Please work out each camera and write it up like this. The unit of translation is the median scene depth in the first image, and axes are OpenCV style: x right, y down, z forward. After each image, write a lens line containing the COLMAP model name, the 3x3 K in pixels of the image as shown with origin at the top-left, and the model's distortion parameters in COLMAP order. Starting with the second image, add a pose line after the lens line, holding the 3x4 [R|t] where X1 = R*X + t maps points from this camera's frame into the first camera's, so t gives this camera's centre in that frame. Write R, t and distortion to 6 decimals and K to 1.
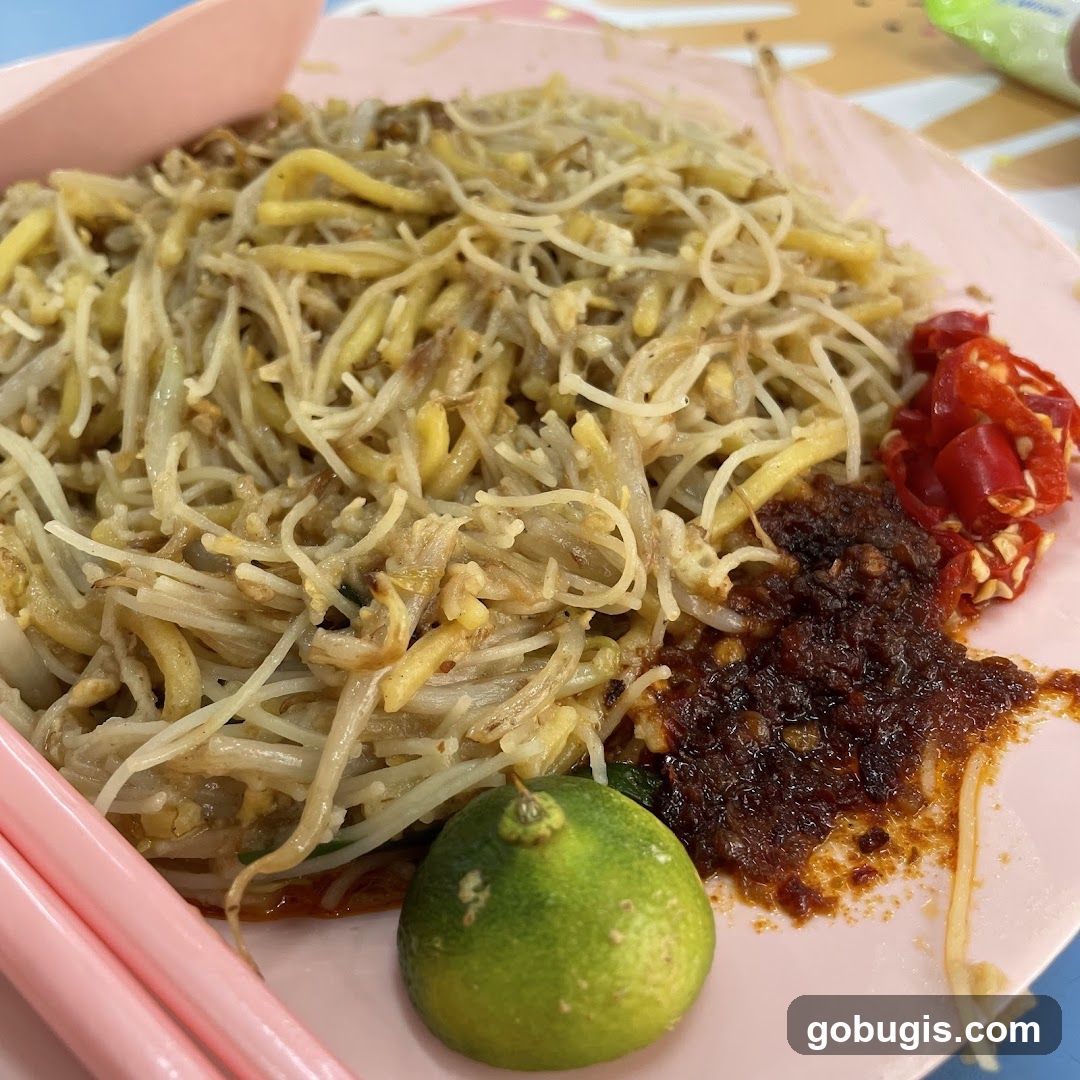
lens RADIAL K [[1142.2, 0, 587.3], [0, 1142.2, 538.8], [0, 0, 1]] dist [0.109288, -0.261211]
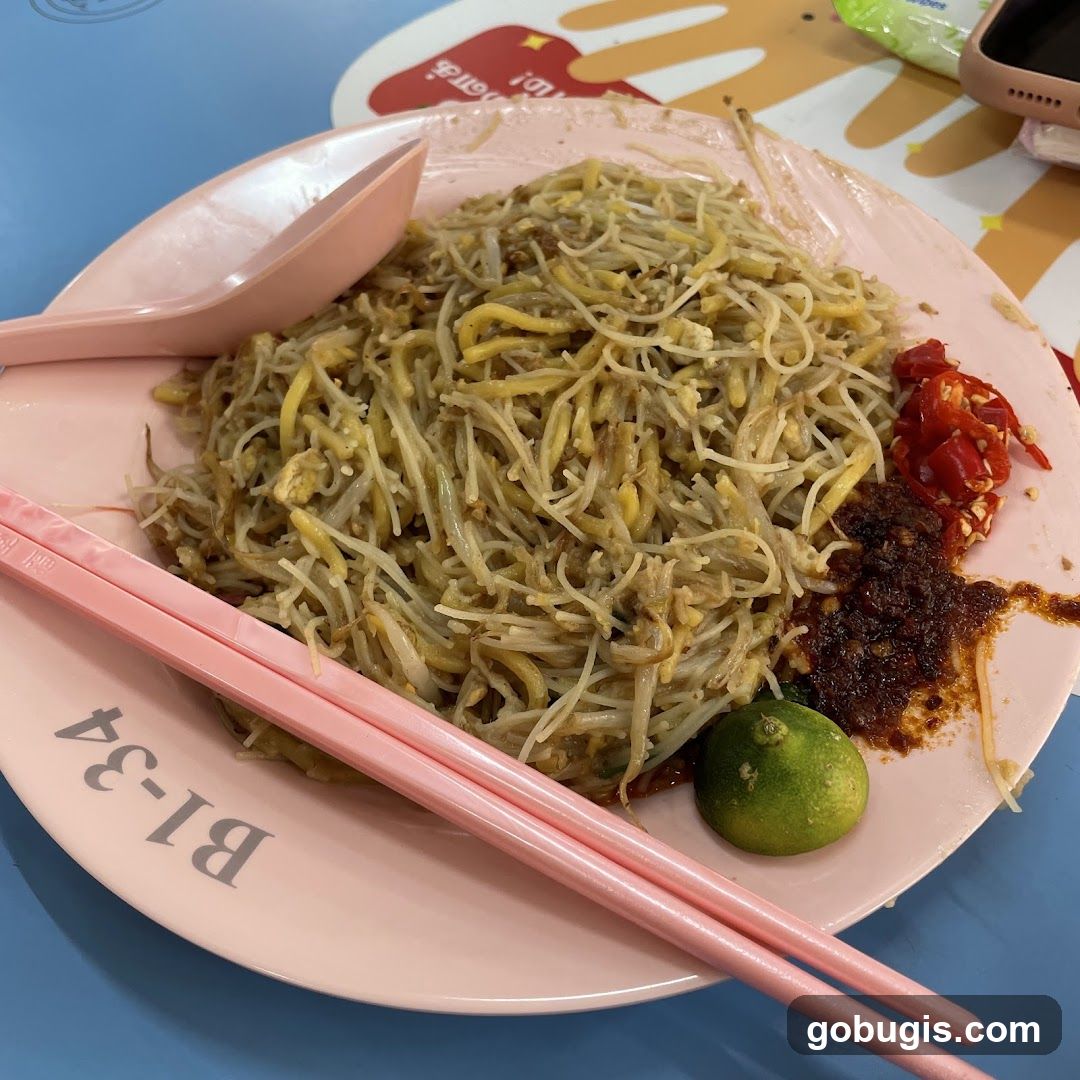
lens RADIAL K [[1142.2, 0, 587.3], [0, 1142.2, 538.8], [0, 0, 1]] dist [0.109288, -0.261211]
pose [[0.982948, -0.168442, 0.073762, -0.326227], [0.154003, 0.973277, 0.170337, -0.329304], [-0.100482, -0.156073, 0.982621, -0.591792]]
